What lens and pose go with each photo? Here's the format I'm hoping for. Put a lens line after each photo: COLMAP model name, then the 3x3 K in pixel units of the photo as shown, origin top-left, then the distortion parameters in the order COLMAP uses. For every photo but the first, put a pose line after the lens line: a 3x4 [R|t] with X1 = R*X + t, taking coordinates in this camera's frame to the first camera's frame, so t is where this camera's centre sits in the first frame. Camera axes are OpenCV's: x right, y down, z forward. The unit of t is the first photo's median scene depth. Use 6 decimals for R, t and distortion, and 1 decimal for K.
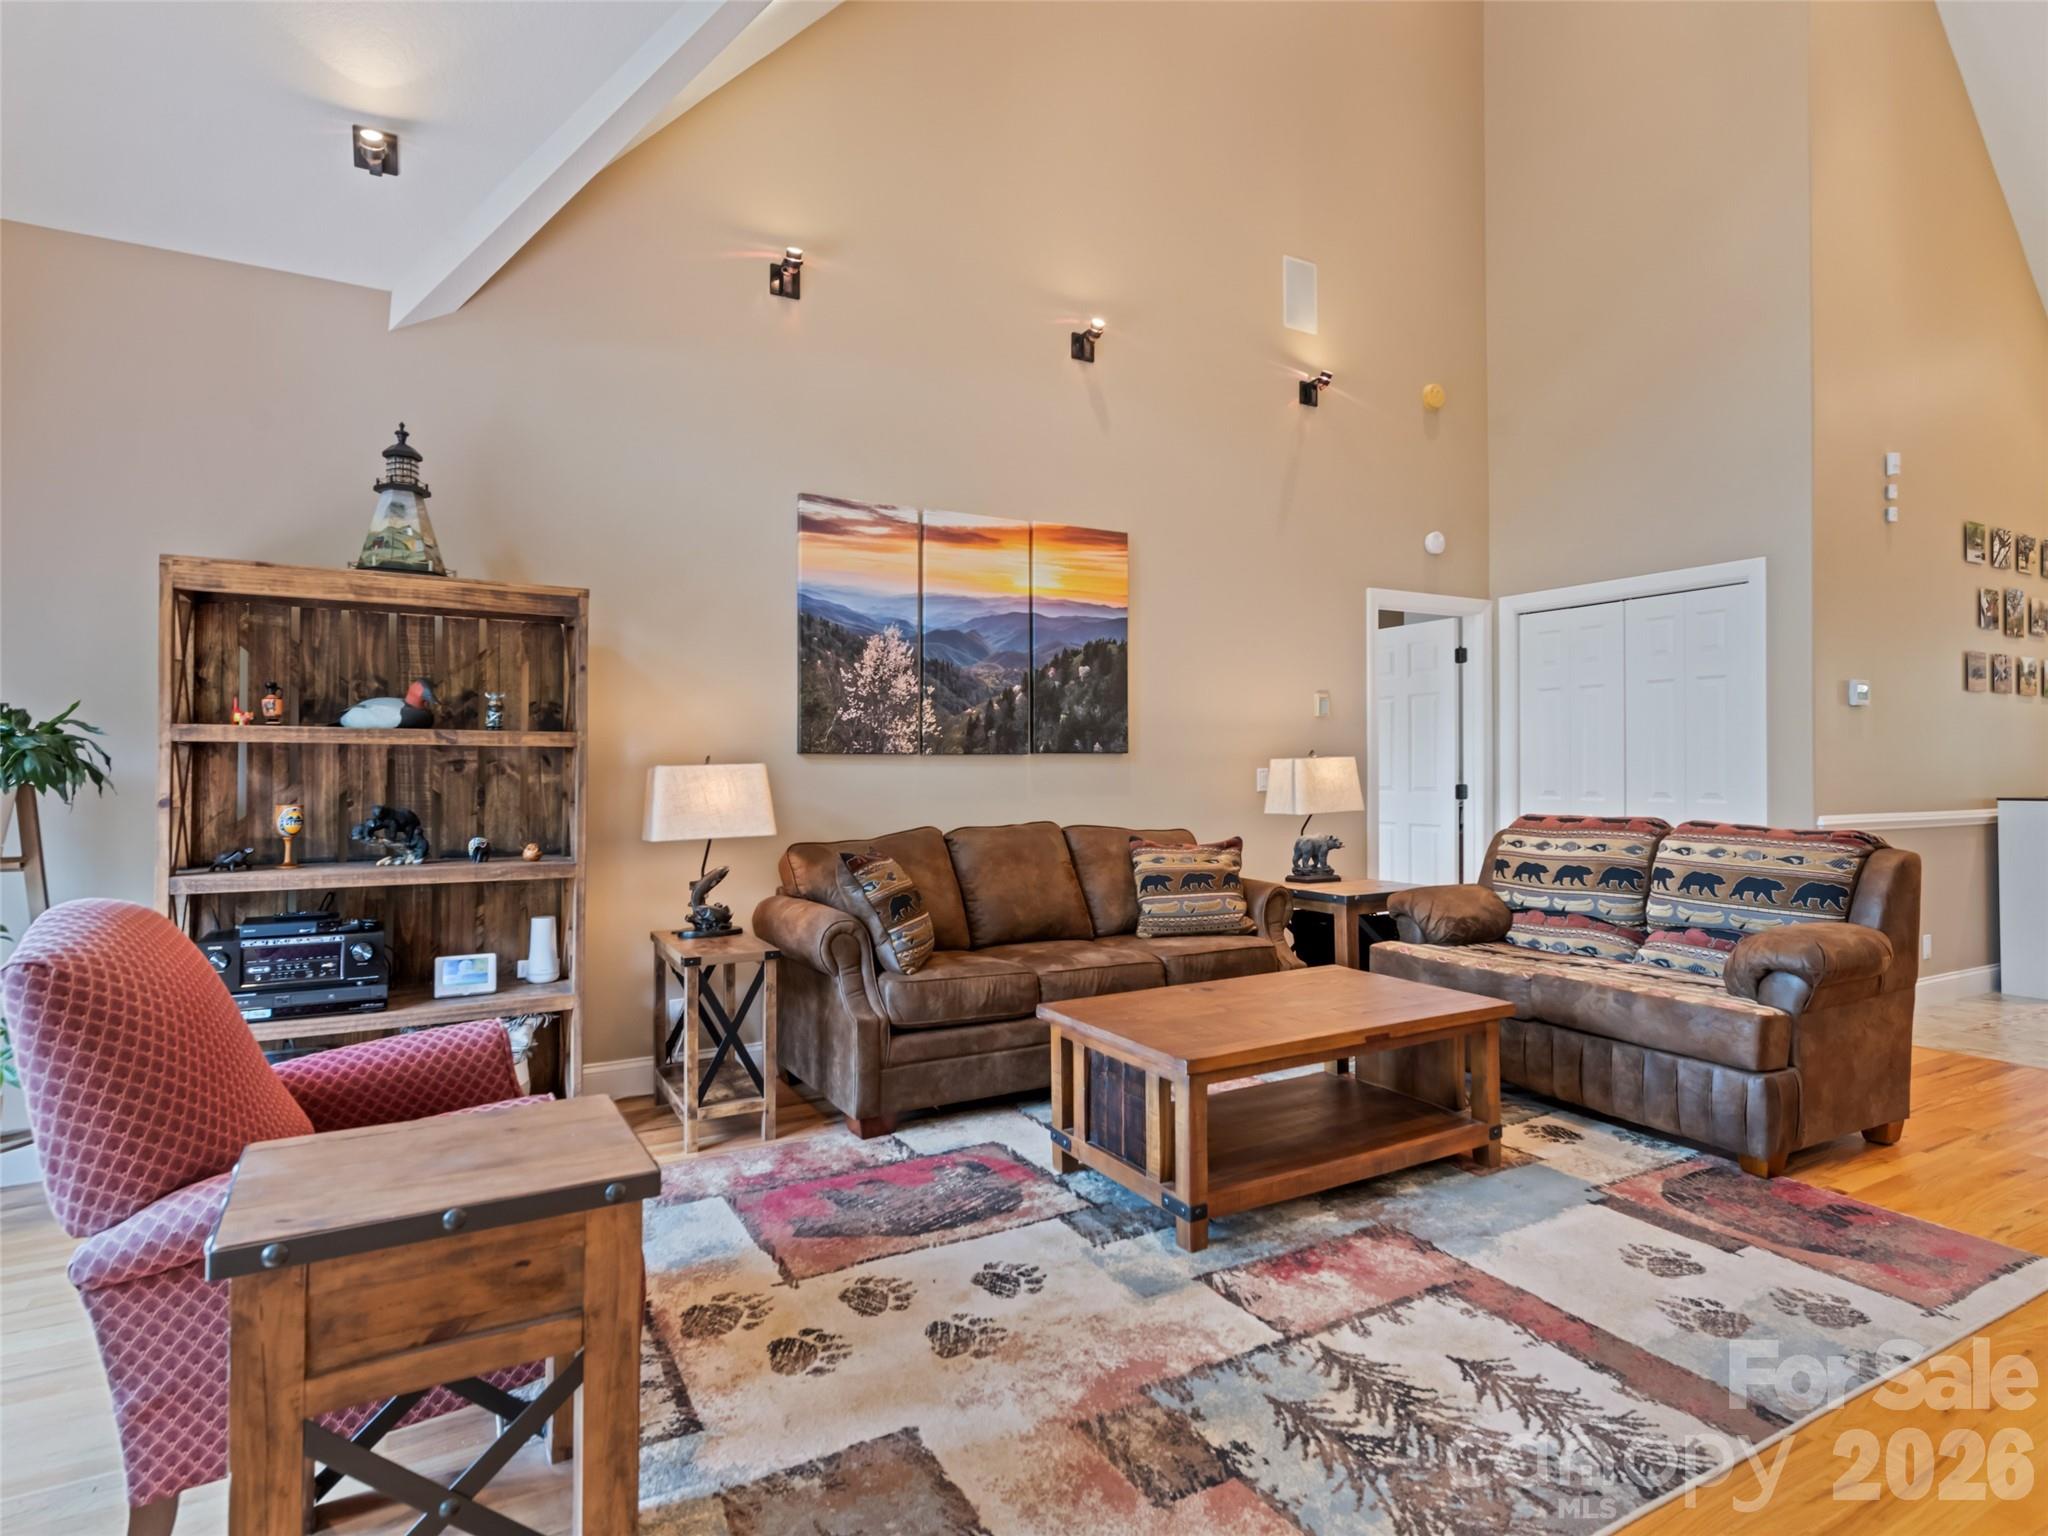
lens RADIAL K [[1095.3, 0, 1019.0], [0, 1095.3, 756.6], [0, 0, 1]] dist [0.021003, -0.006840]
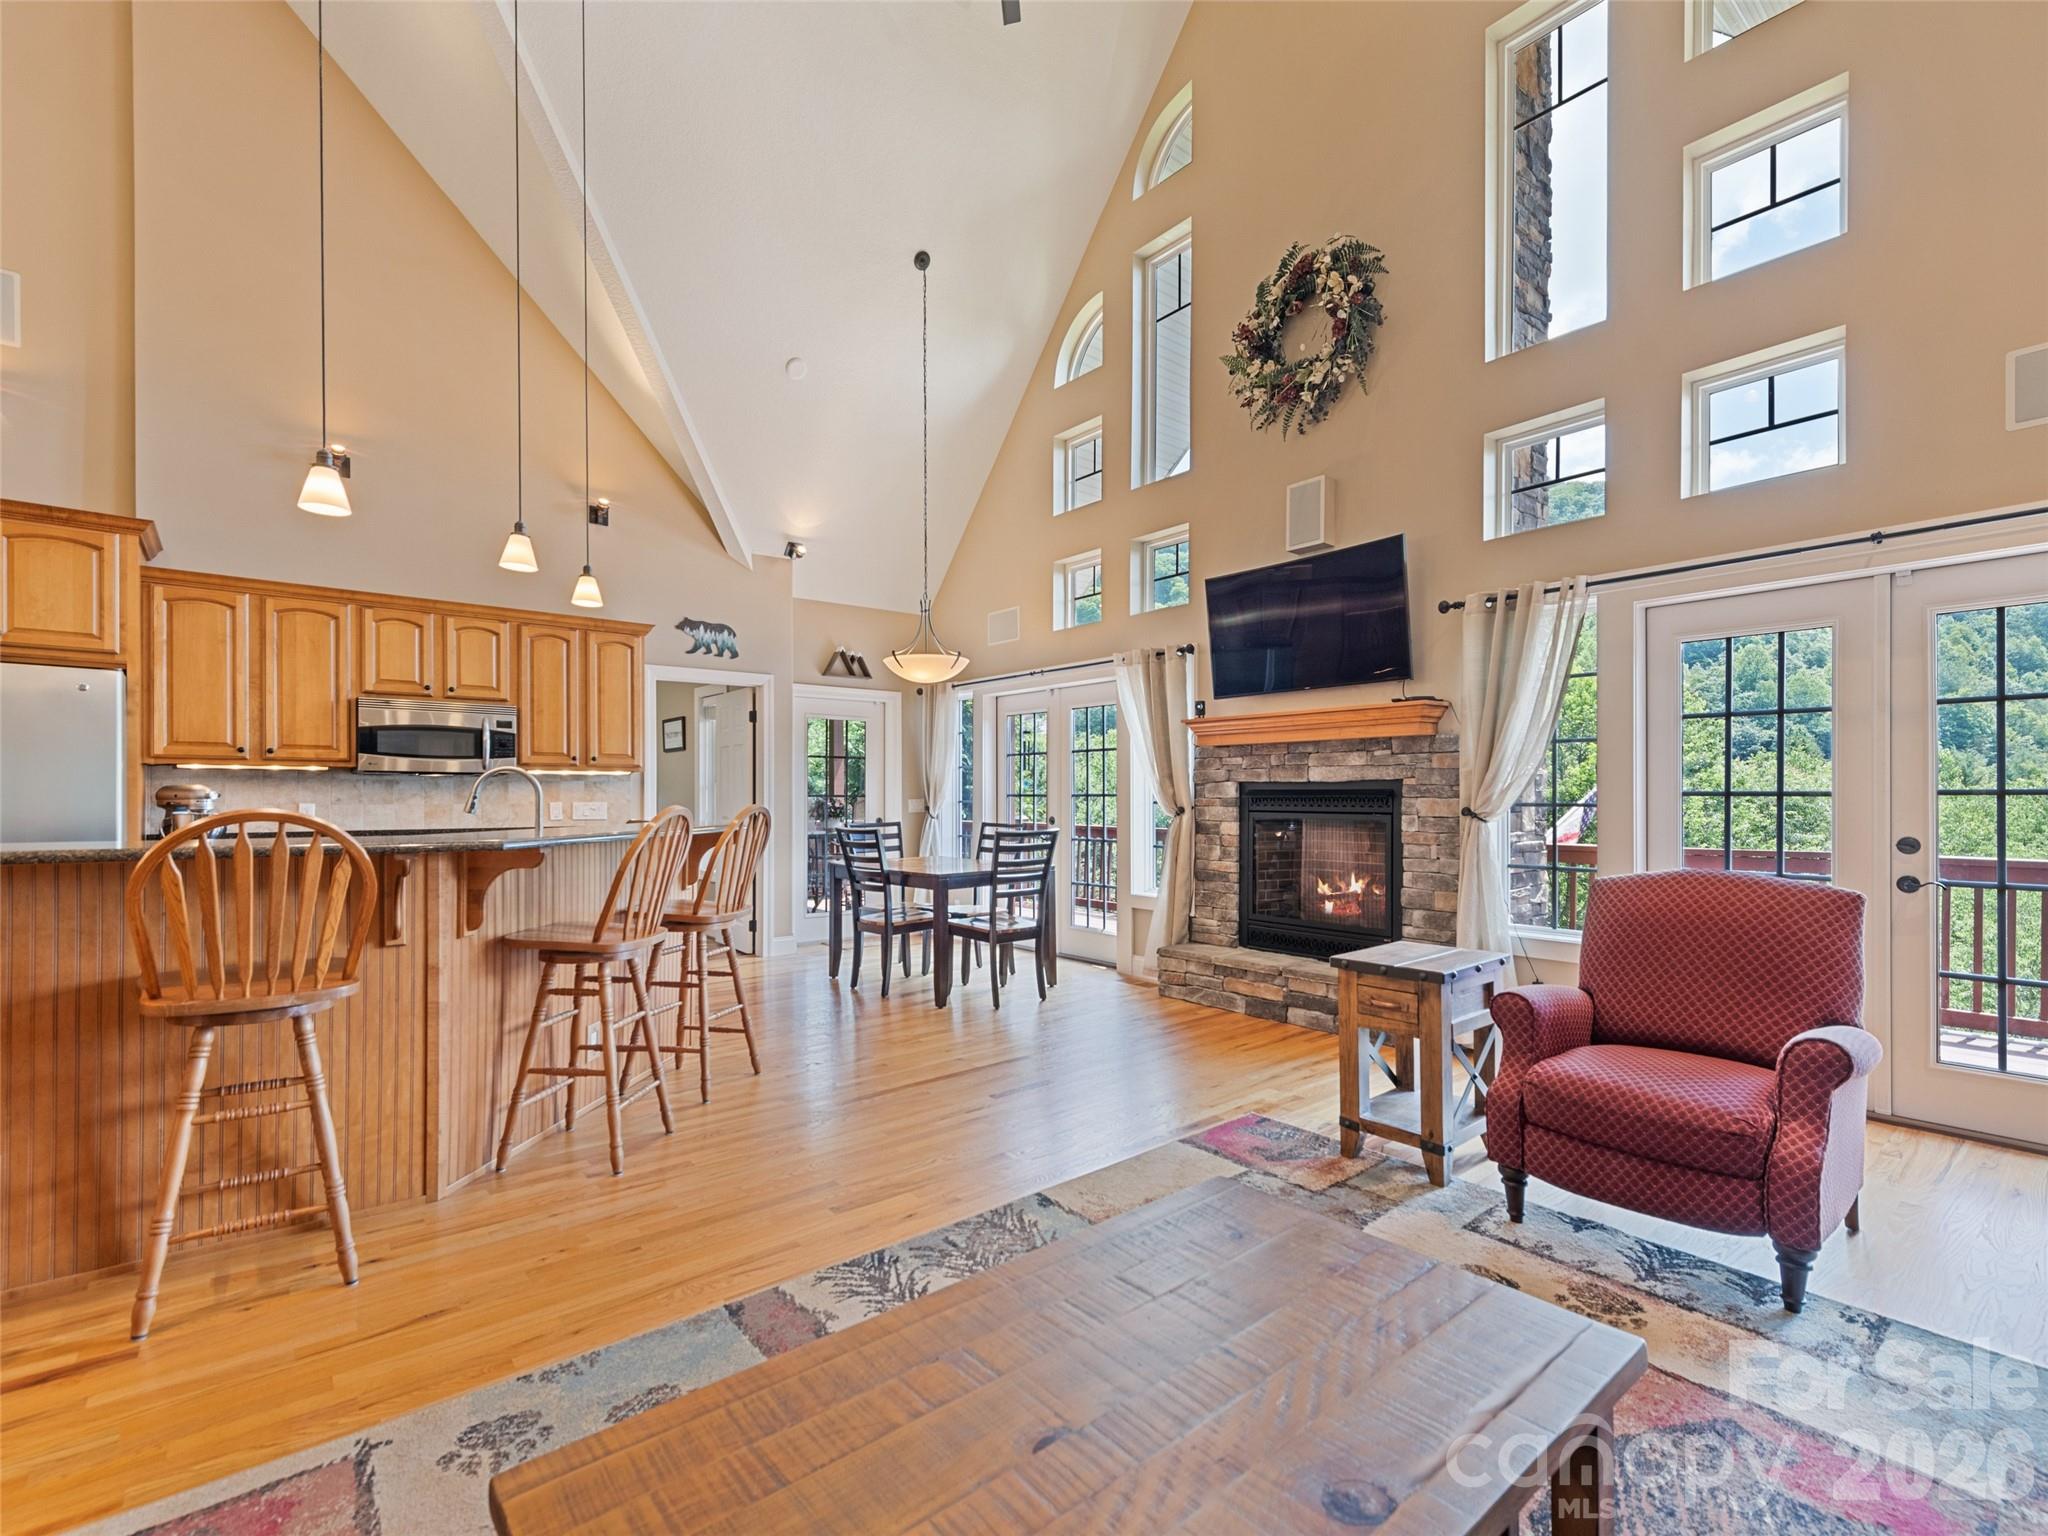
lens RADIAL K [[929.6, 0, 1052.3], [0, 929.6, 796.9], [0, 0, 1]] dist [0.012611, -0.003557]
pose [[-0.980290, 0.006028, -0.197474, 0.306411], [0.007841, 0.999934, -0.008401, 0.005640], [0.197410, -0.009784, -0.980272, 1.246973]]
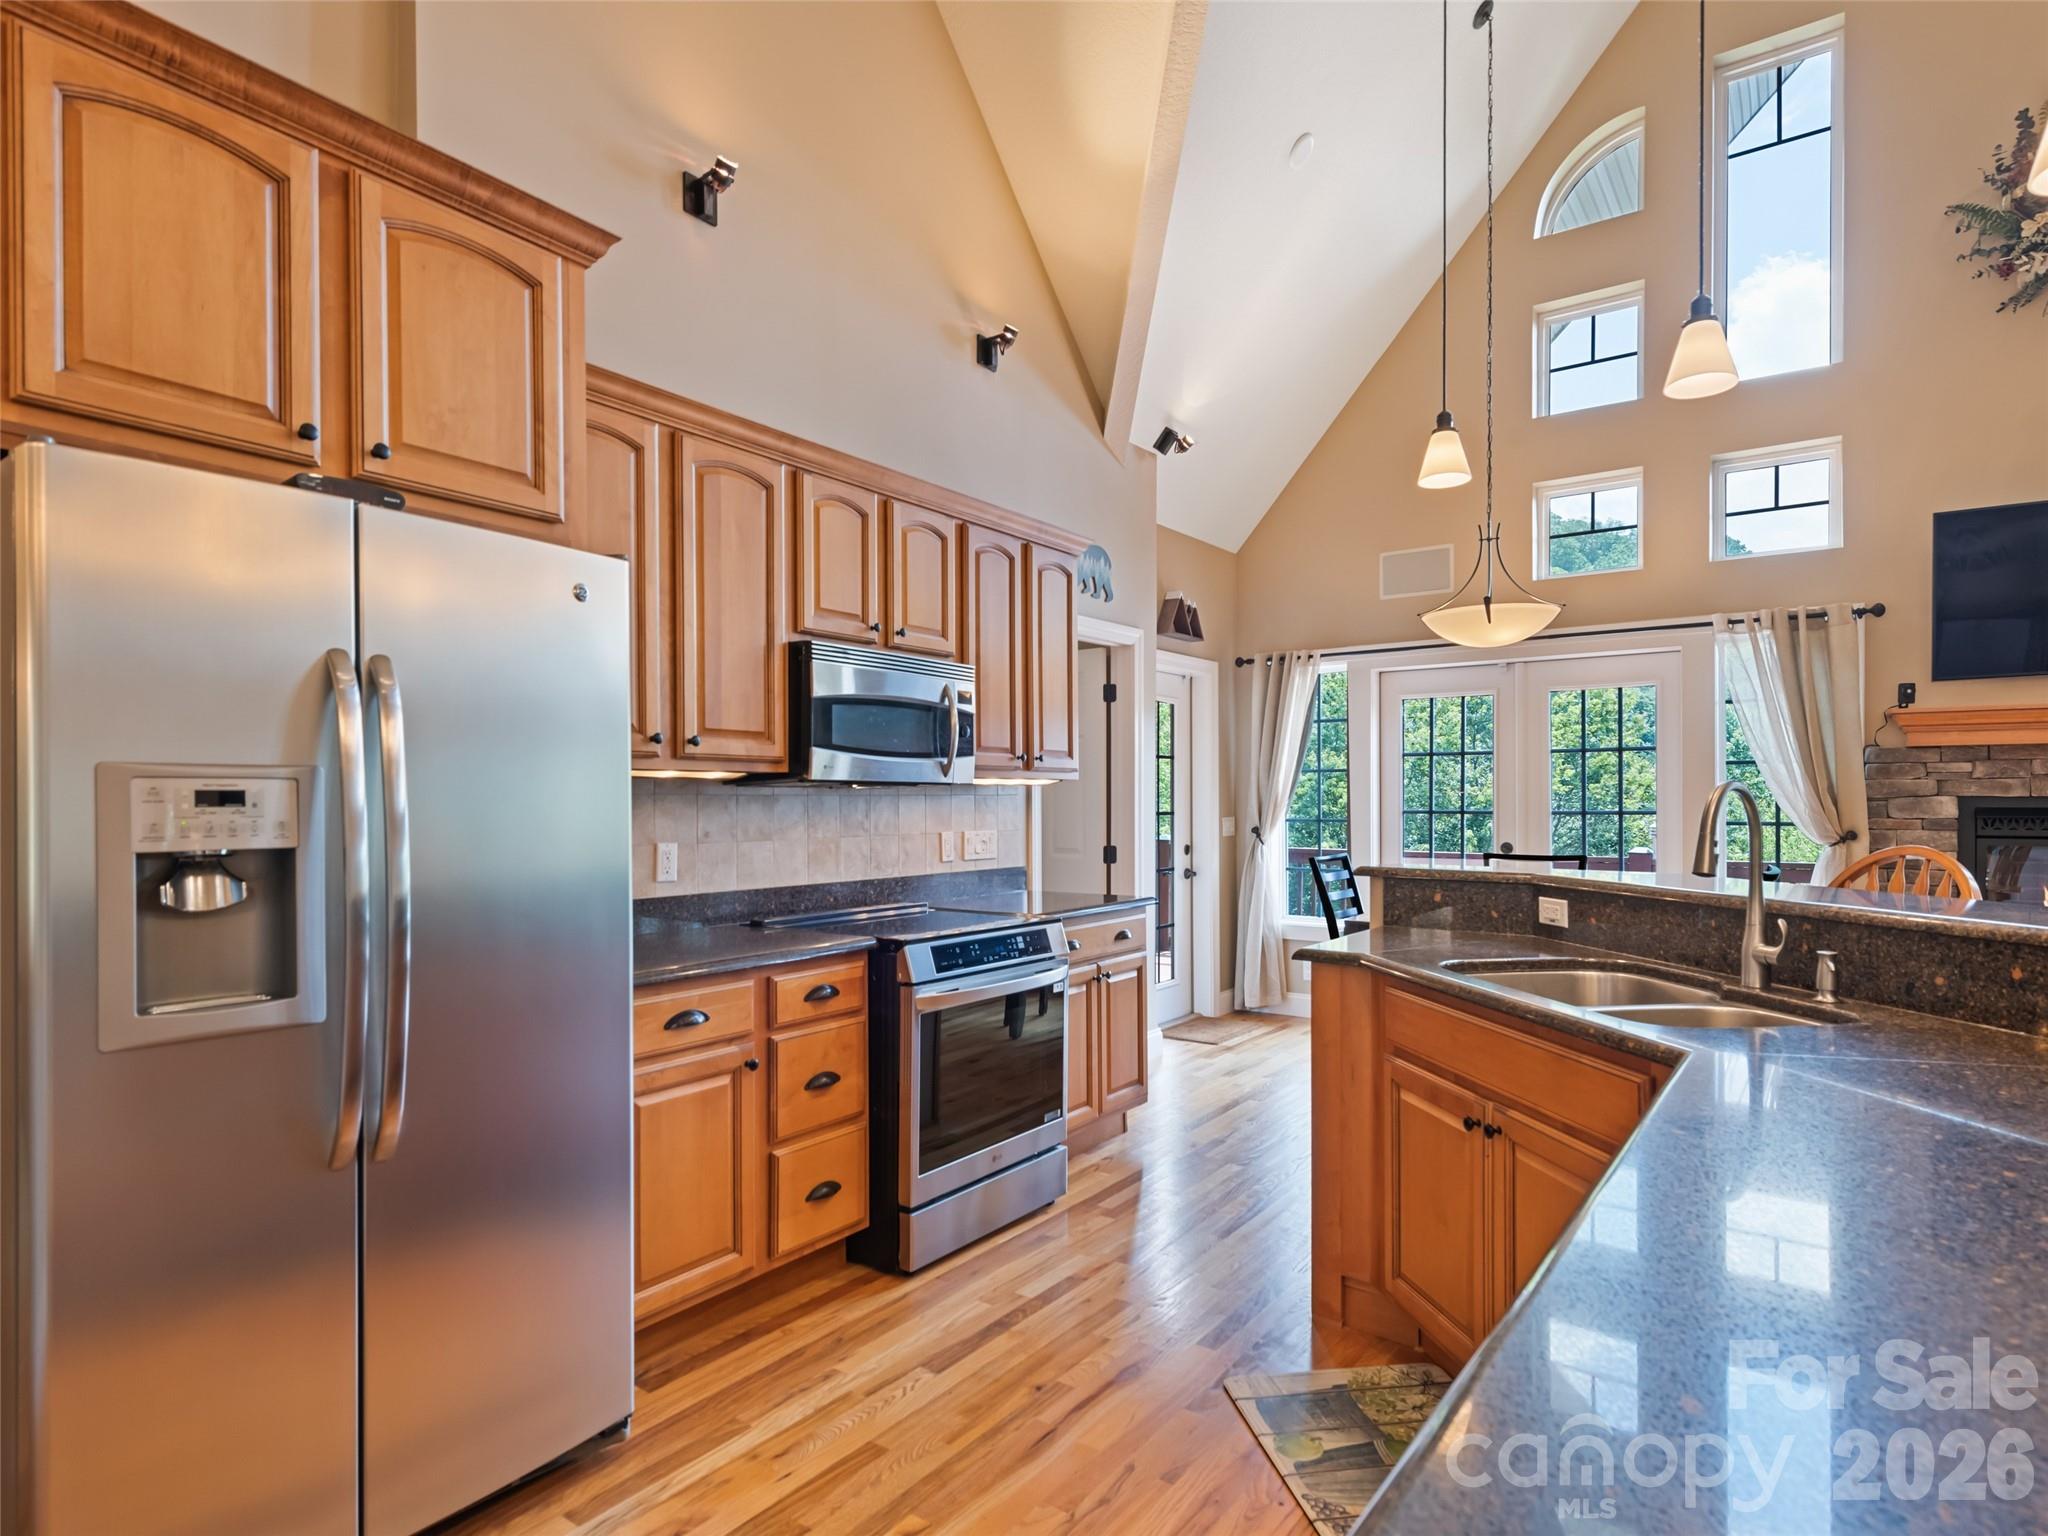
lens RADIAL K [[1104.0, 0, 1030.0], [0, 1104.0, 805.5], [0, 0, 1]] dist [0.021688, -0.012478]
pose [[-0.904081, 0.009912, -0.427246, 1.314577], [0.011660, 0.999931, -0.001475, -0.031379], [0.427202, -0.006316, -0.904134, 0.498320]]
